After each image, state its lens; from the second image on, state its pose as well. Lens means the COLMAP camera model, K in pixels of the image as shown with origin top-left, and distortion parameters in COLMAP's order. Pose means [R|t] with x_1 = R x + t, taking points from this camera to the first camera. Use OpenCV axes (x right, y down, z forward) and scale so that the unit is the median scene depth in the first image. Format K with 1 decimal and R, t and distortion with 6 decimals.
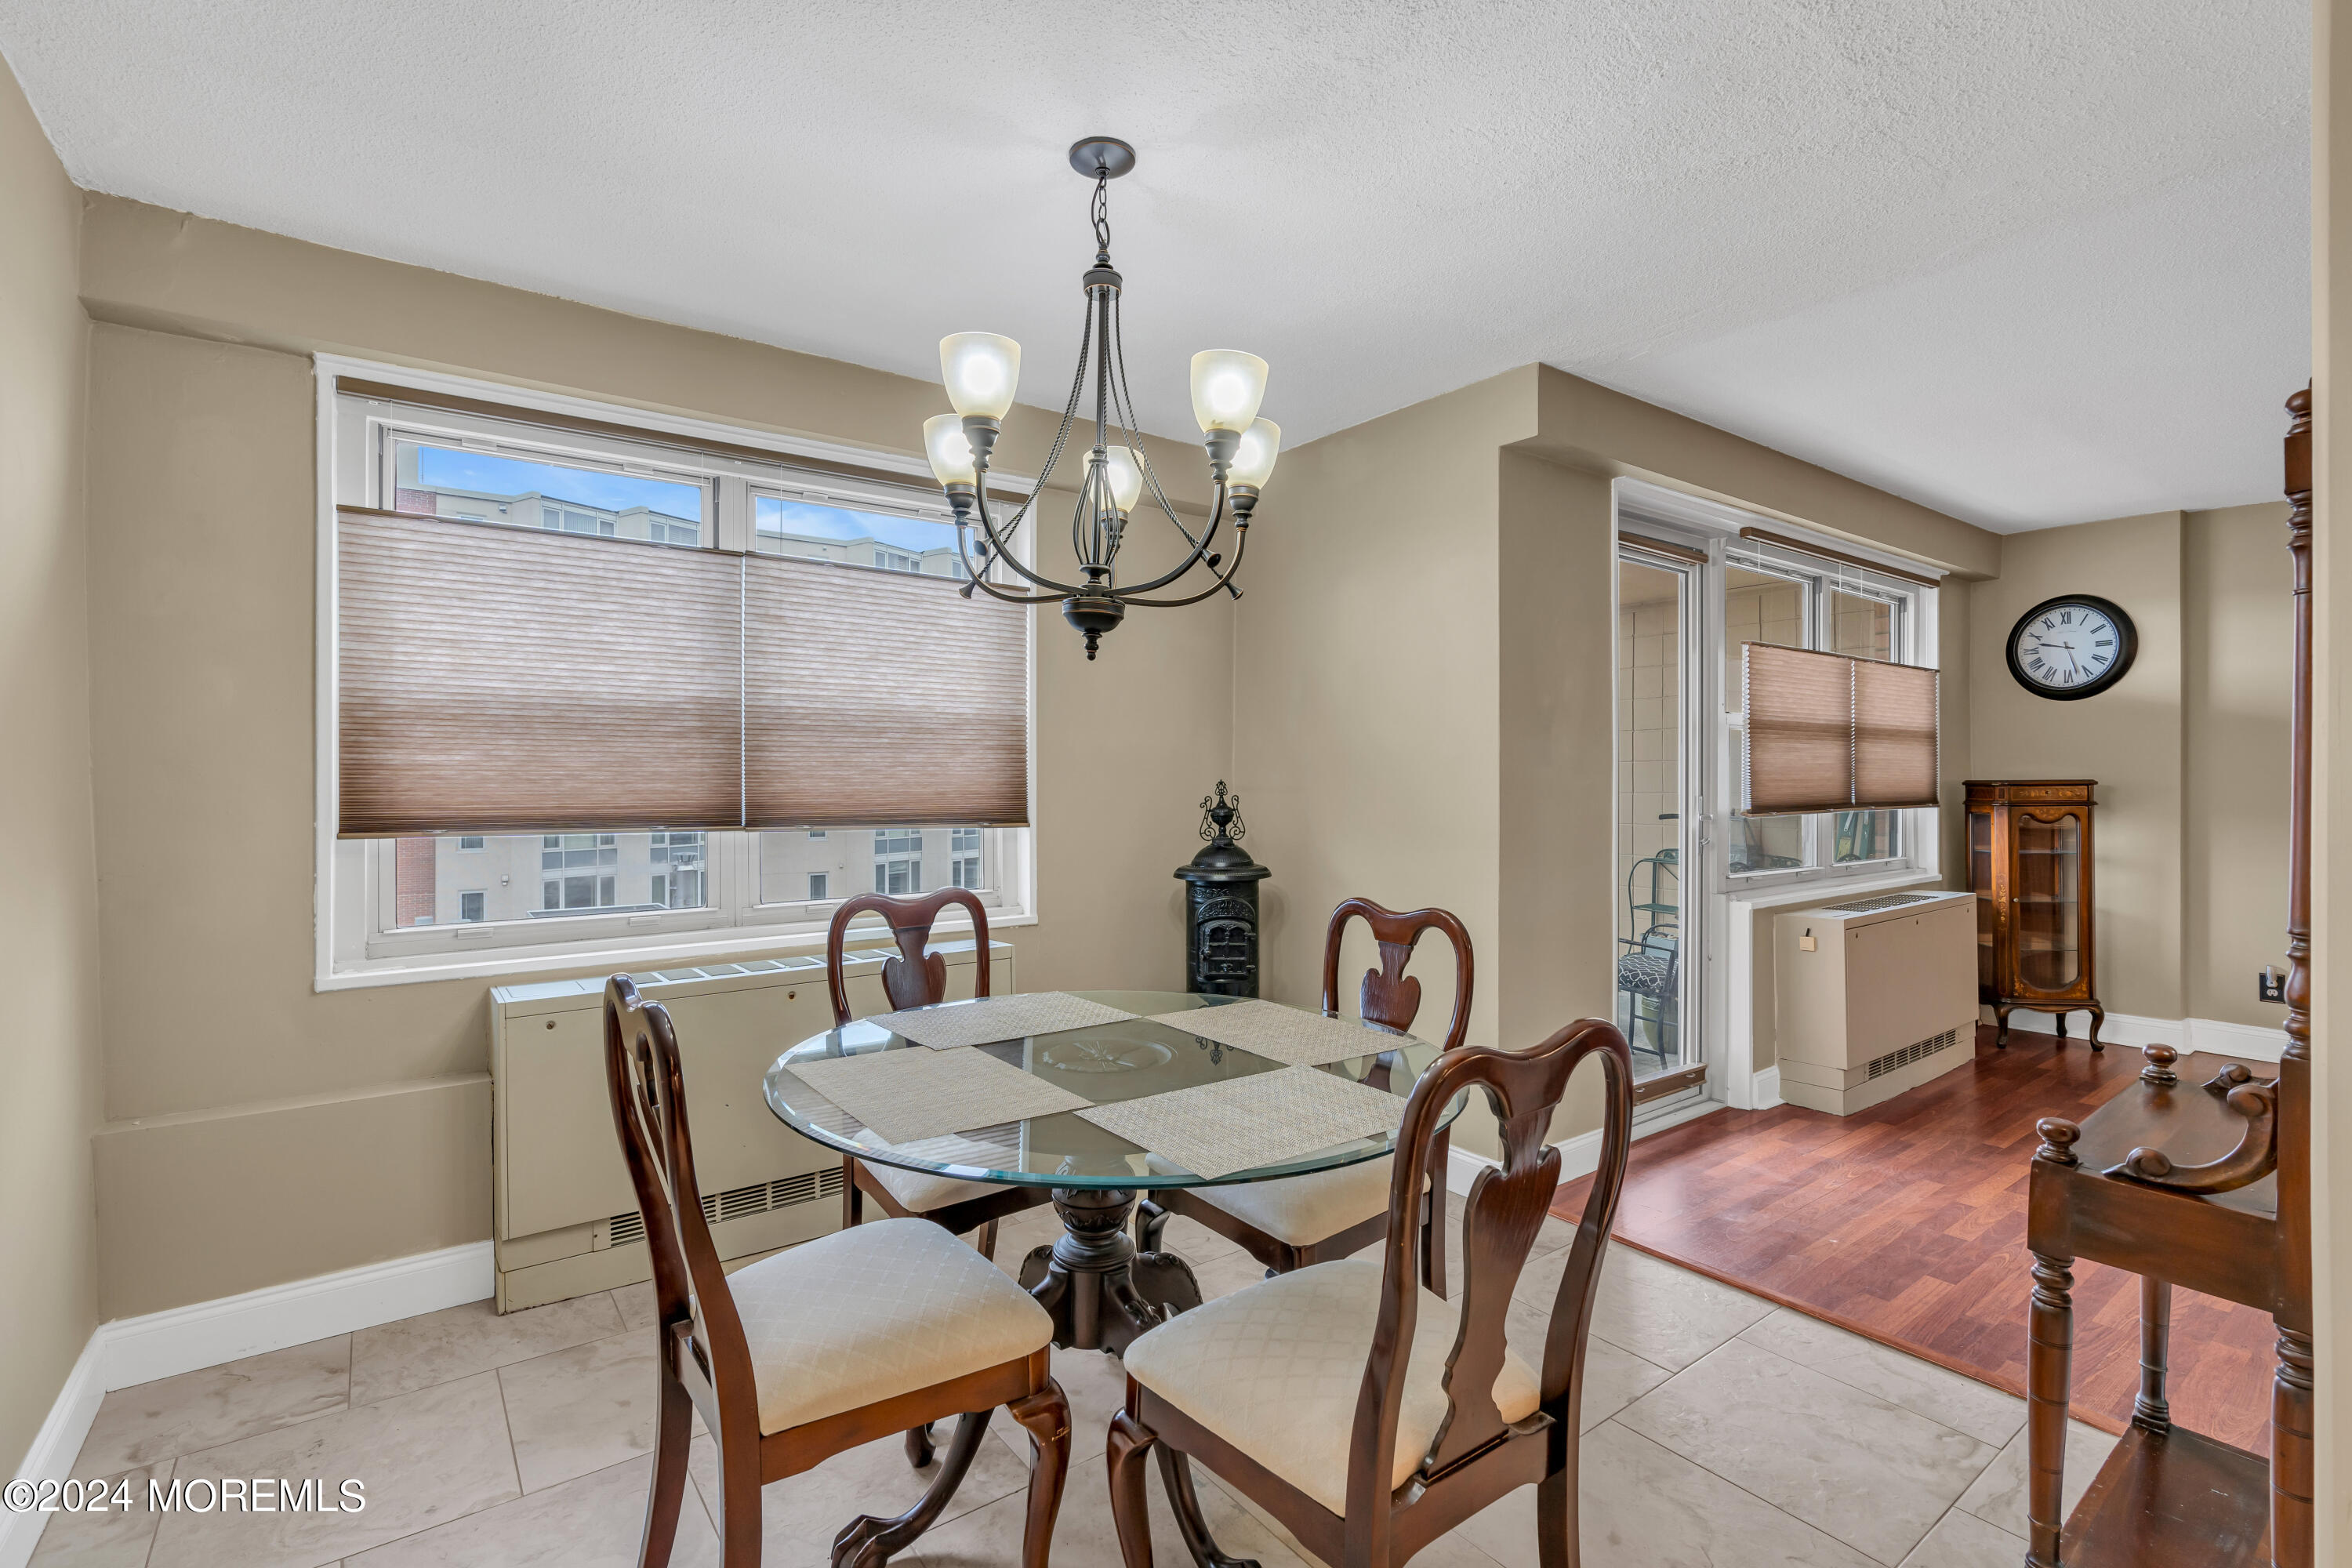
lens RADIAL K [[1064.3, 0, 1207.2], [0, 1064.3, 794.9], [0, 0, 1]] dist [-0.010485, 0.004141]
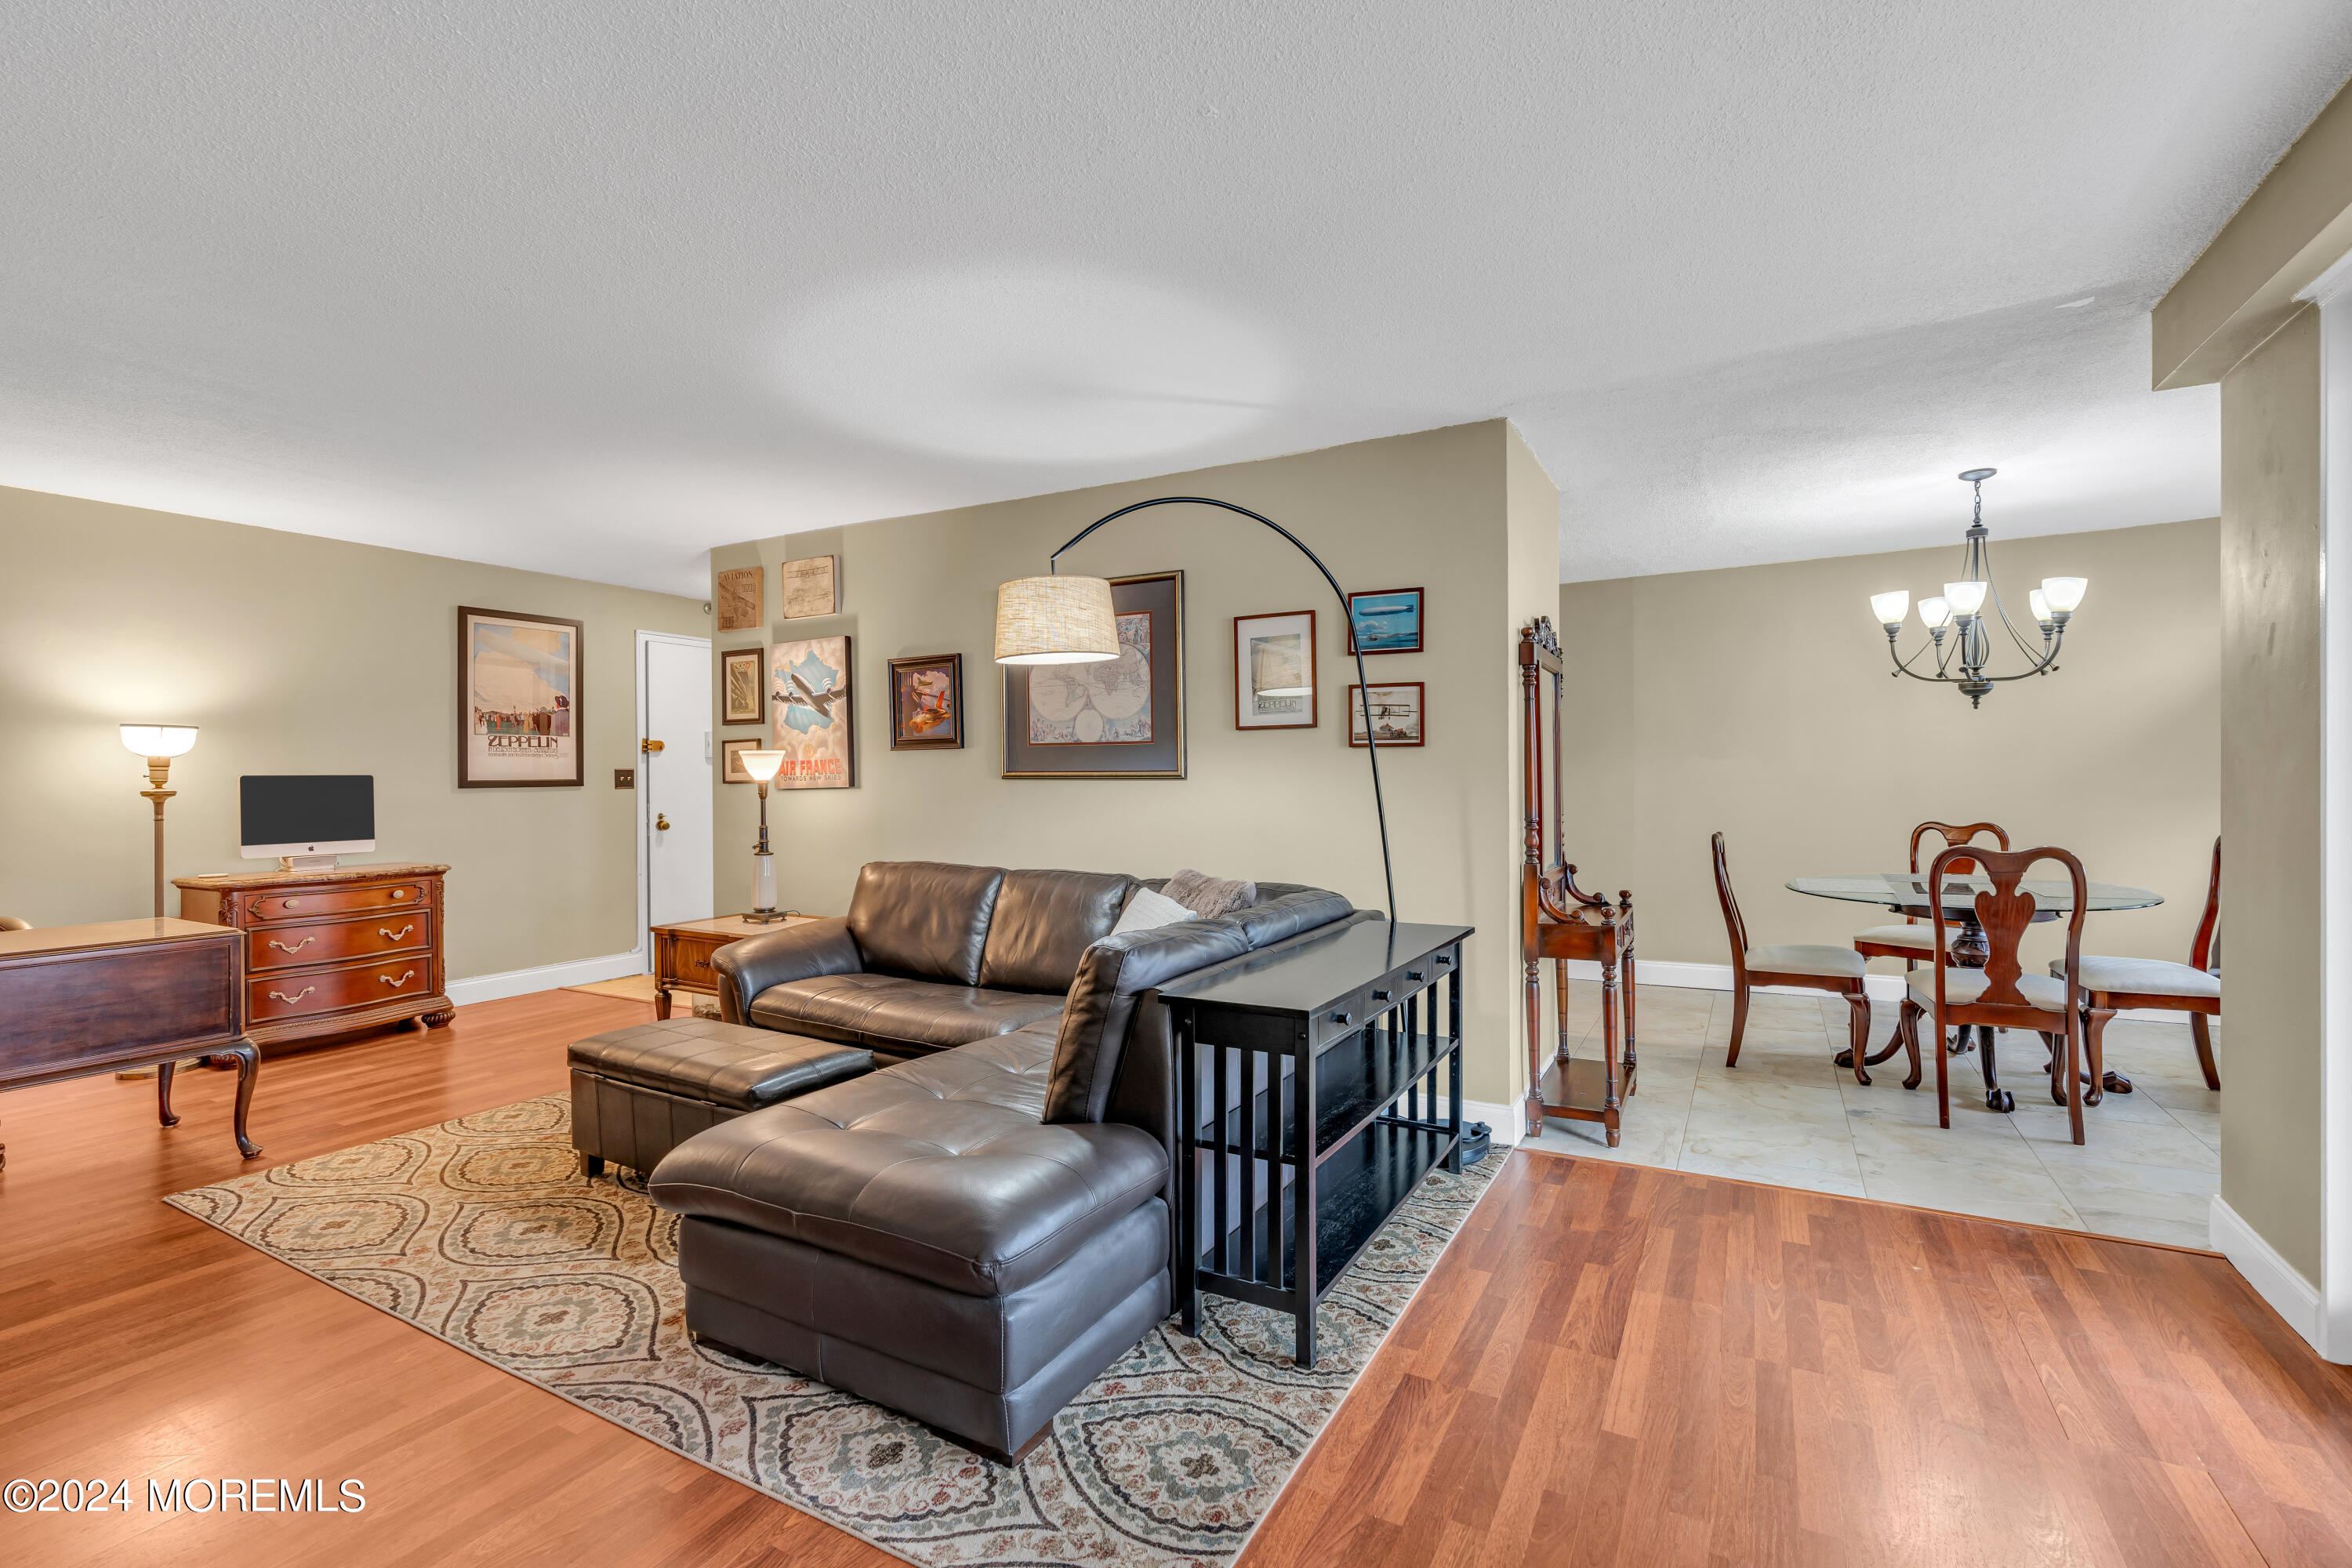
lens RADIAL K [[1064.3, 0, 1191.0], [0, 1064.3, 780.9], [0, 0, 1]] dist [-0.010485, 0.004141]
pose [[-0.909216, 0.007332, -0.416259, 1.198829], [-0.003312, 0.999686, 0.024844, -0.014402], [0.416311, 0.023967, -0.908906, 1.216241]]
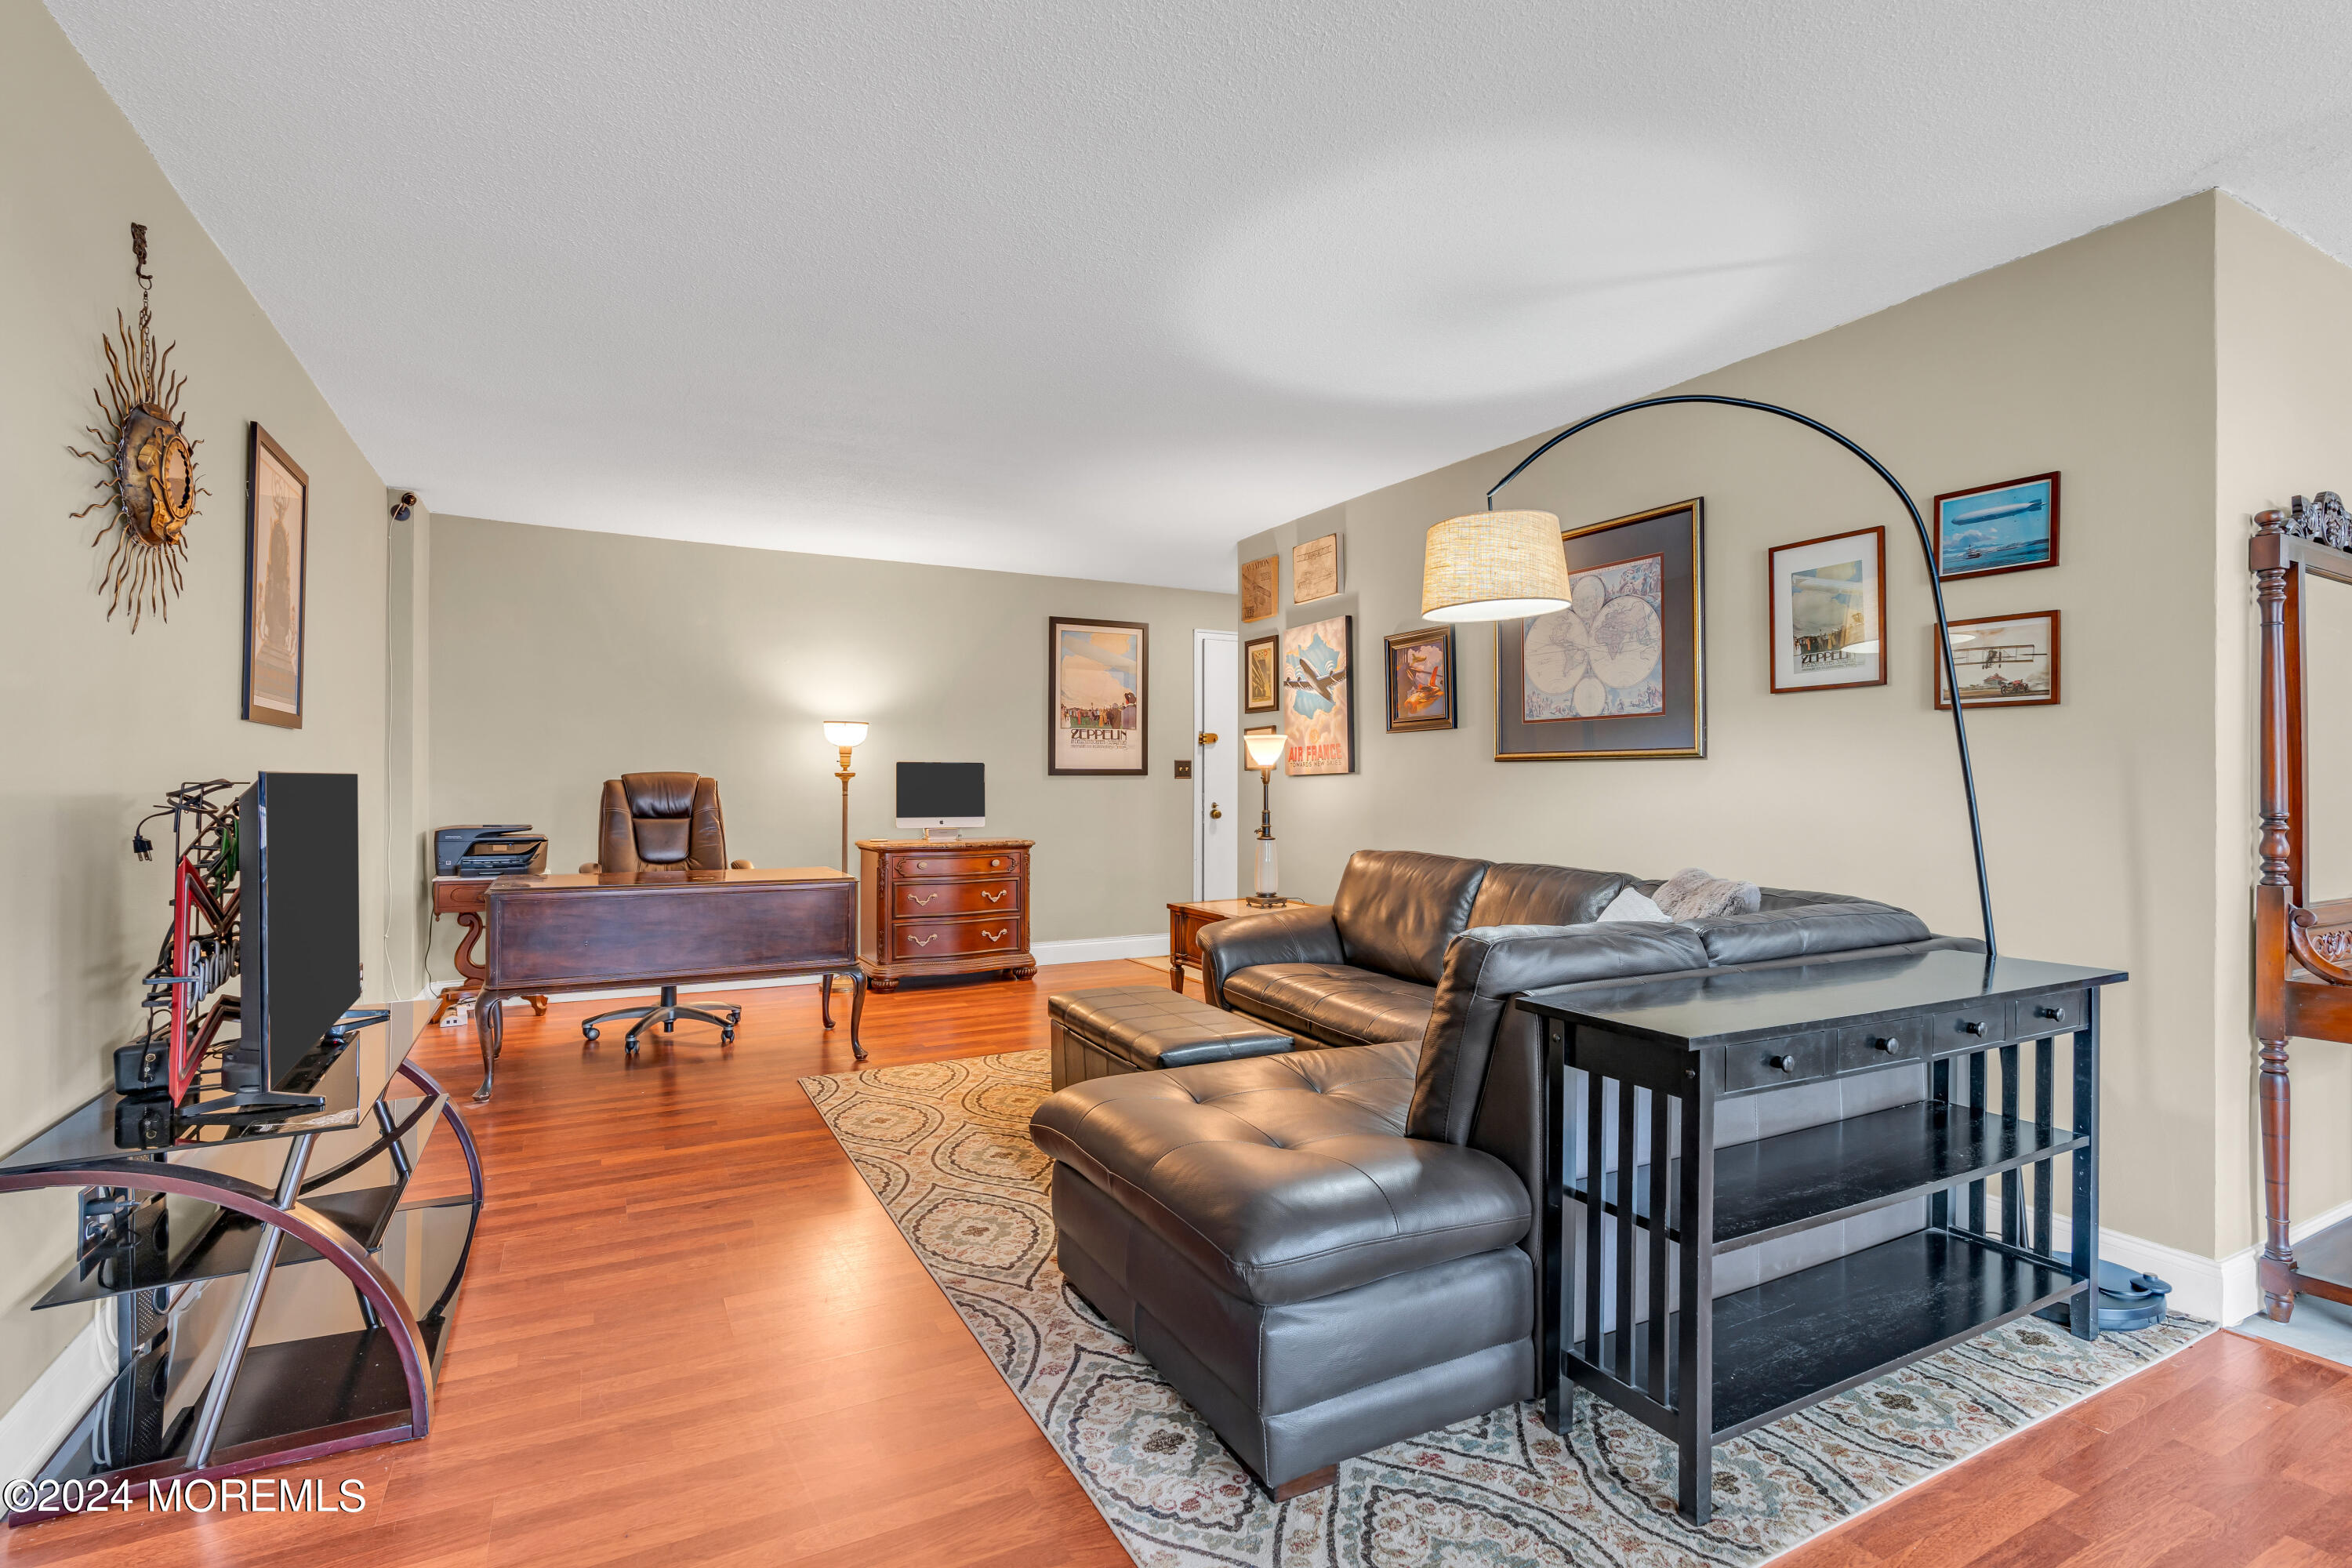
lens RADIAL K [[1122.5, 0, 1169.9], [0, 1122.5, 785.9], [0, 0, 1]] dist [-0.008792, 0.002457]
pose [[-0.987845, -0.002909, 0.155414, 1.036827], [0.000644, 0.999740, 0.022805, 0.012630], [-0.155440, 0.022627, -0.987586, 1.195760]]
